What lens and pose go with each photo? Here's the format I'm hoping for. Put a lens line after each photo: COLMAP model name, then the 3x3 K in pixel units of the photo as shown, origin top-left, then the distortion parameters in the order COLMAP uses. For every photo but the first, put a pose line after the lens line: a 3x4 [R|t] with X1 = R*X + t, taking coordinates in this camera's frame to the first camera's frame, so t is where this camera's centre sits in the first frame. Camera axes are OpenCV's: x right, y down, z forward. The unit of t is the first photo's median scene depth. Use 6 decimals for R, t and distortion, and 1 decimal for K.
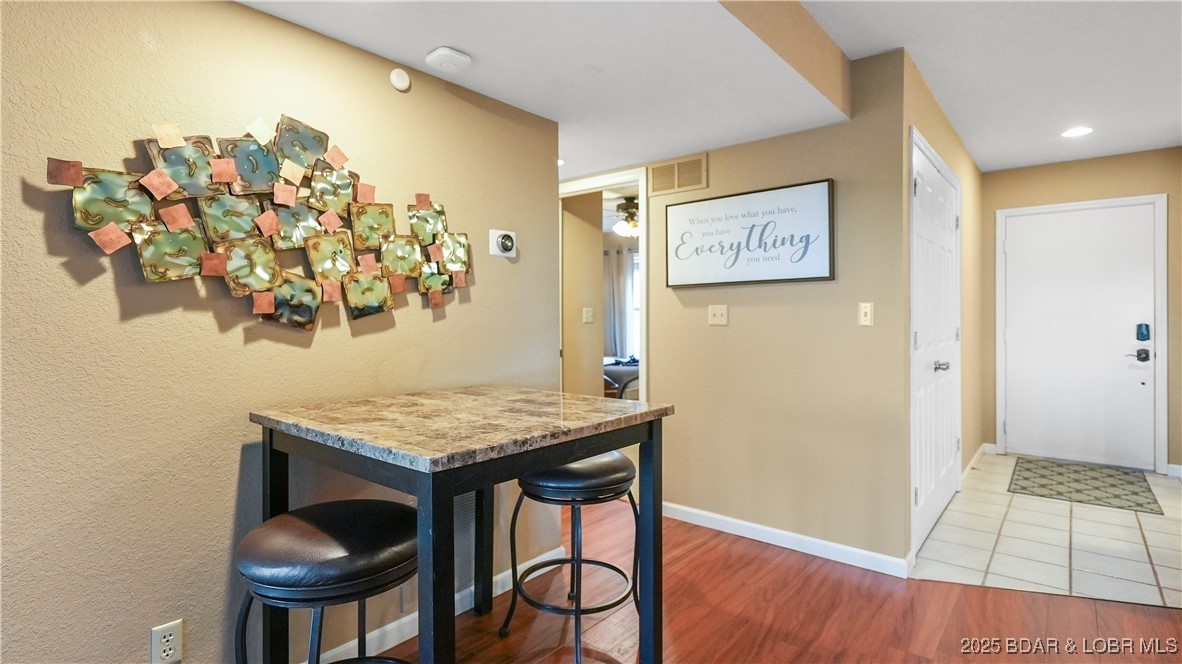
lens RADIAL K [[584.8, 0, 589.2], [0, 584.8, 316.4], [0, 0, 1]] dist [0.001170, -0.000045]
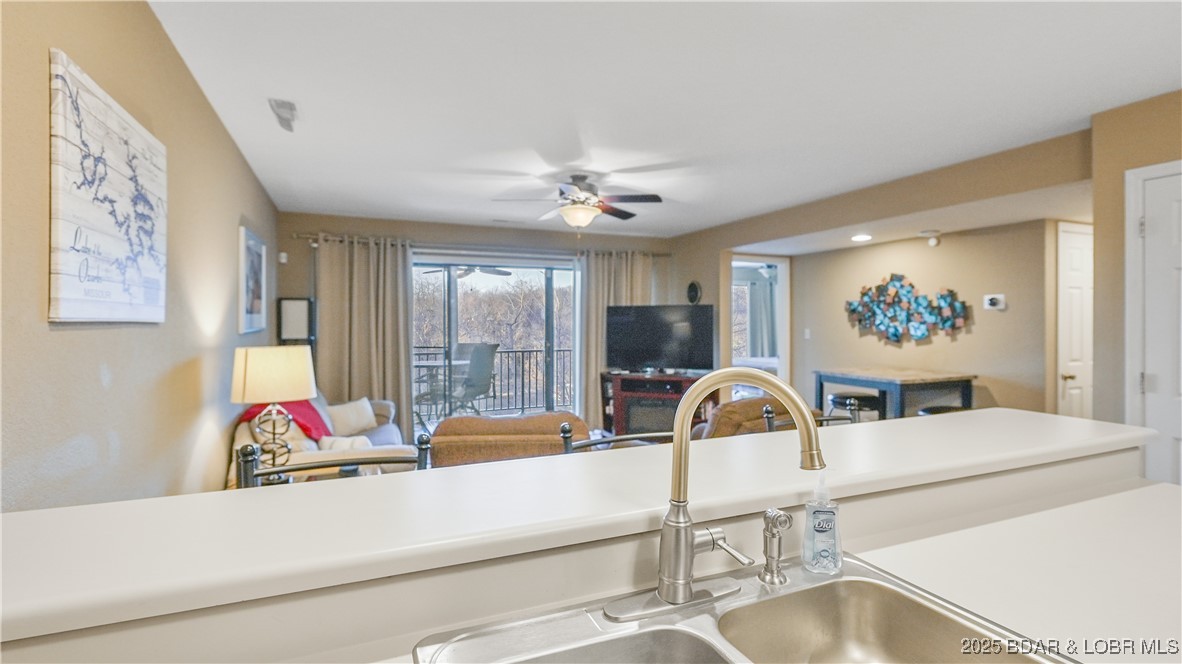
lens RADIAL K [[556.6, 0, 597.6], [0, 556.6, 325.4], [0, 0, 1]] dist [0.000070, -0.000072]
pose [[-0.446290, 0.011923, -0.894809, 2.383870], [0.007239, 0.999927, 0.009713, -0.090109], [0.894859, -0.002143, -0.446344, 0.780631]]
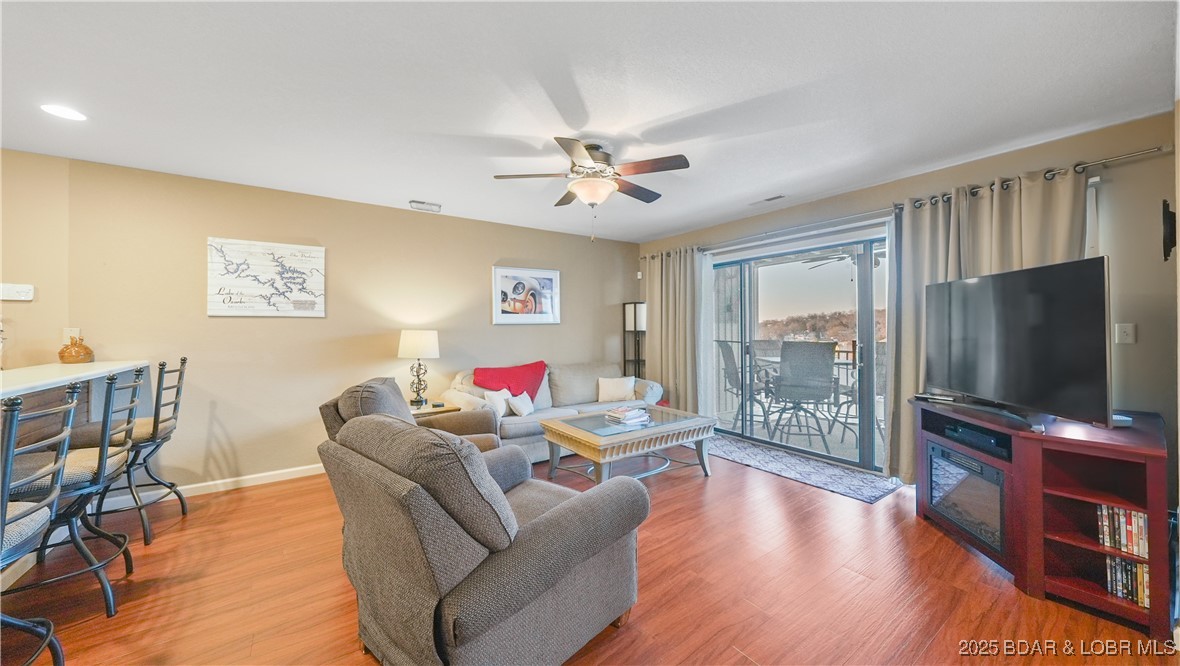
lens RADIAL K [[412.0, 0, 591.6], [0, 412.0, 323.8], [0, 0, 1]] dist [-0.001027, 0.000090]
pose [[-0.964008, 0.012220, 0.265592, 0.400823], [0.009560, 0.999890, -0.011305, -0.033891], [-0.265701, -0.008359, -0.964019, 1.078578]]
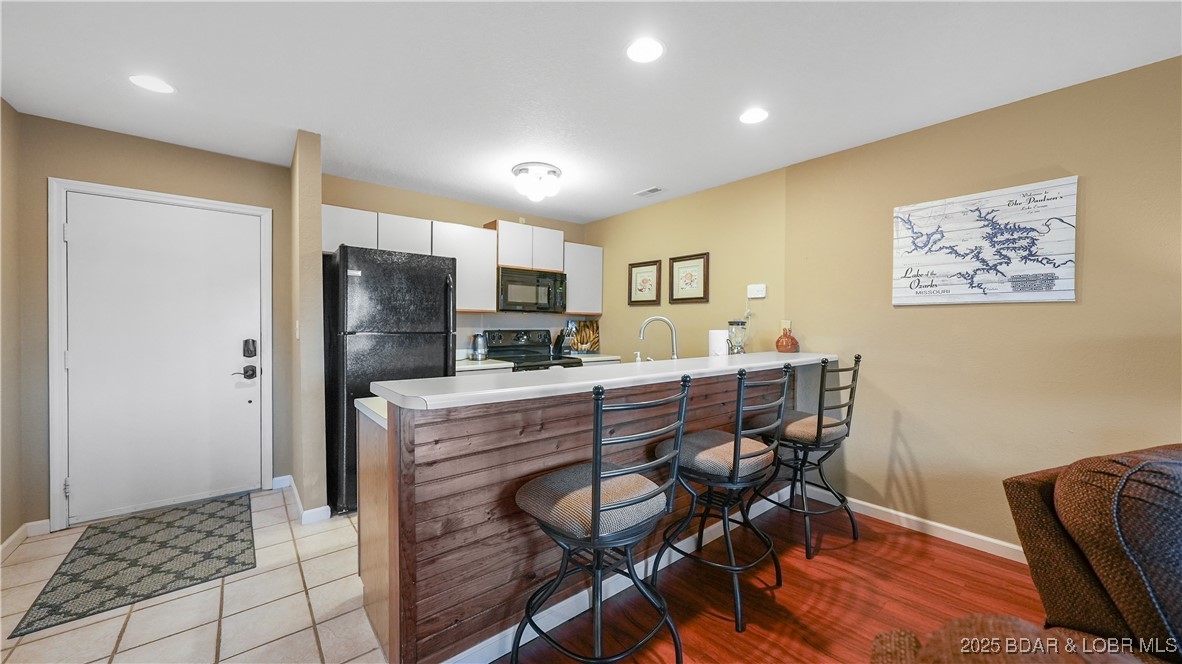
lens RADIAL K [[423.3, 0, 595.6], [0, 423.3, 330.0], [0, 0, 1]] dist [-0.002371, -0.000078]
pose [[0.181815, -0.008303, 0.983298, 0.752613], [-0.006533, 0.999932, 0.009651, -0.027510], [-0.983311, -0.008178, 0.181749, 0.647703]]
